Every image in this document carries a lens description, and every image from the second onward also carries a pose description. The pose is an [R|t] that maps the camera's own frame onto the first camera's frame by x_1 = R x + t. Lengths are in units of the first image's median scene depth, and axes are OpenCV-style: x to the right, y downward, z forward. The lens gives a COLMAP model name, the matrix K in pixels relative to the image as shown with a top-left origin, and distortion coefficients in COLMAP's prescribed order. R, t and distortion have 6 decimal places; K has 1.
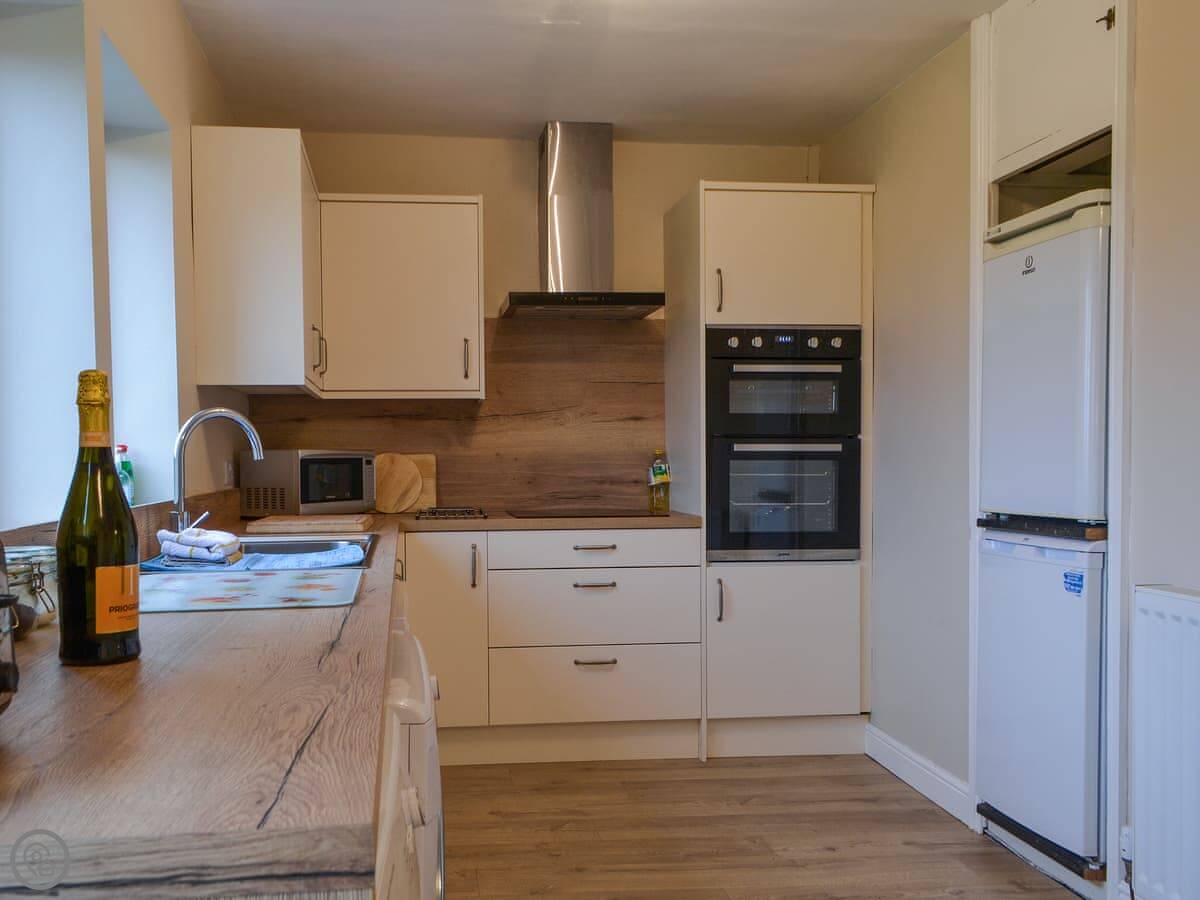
lens RADIAL K [[1078.3, 0, 598.7], [0, 1078.3, 479.2], [0, 0, 1]] dist [-0.000366, -0.006111]
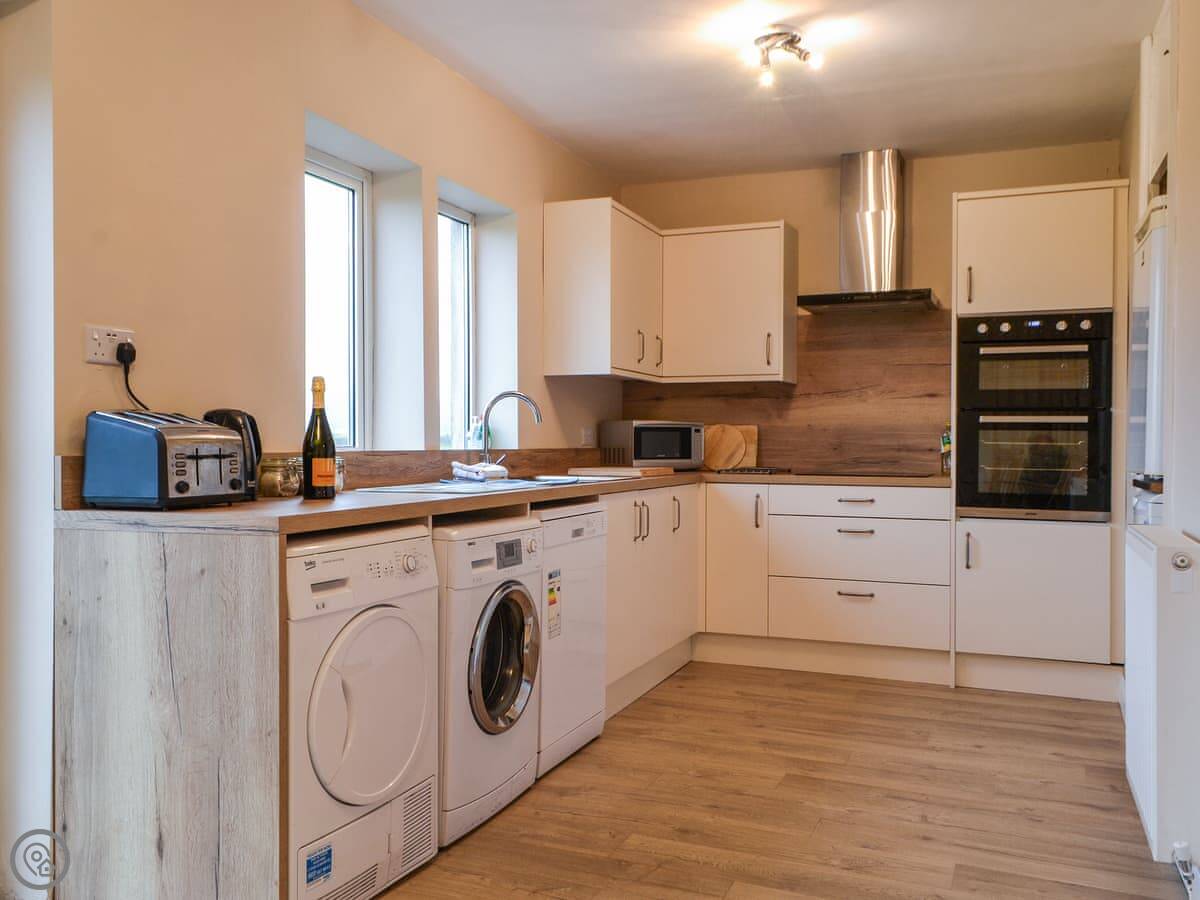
lens RADIAL K [[1072.7, 0, 600.0], [0, 1072.7, 450.0], [0, 0, 1]] dist [-0.035250, -0.012945]
pose [[0.875951, 0.013009, -0.482225, 0.317550], [-0.017537, 0.999834, -0.004884, 0.016392], [0.482081, 0.012735, 0.876034, -0.200541]]
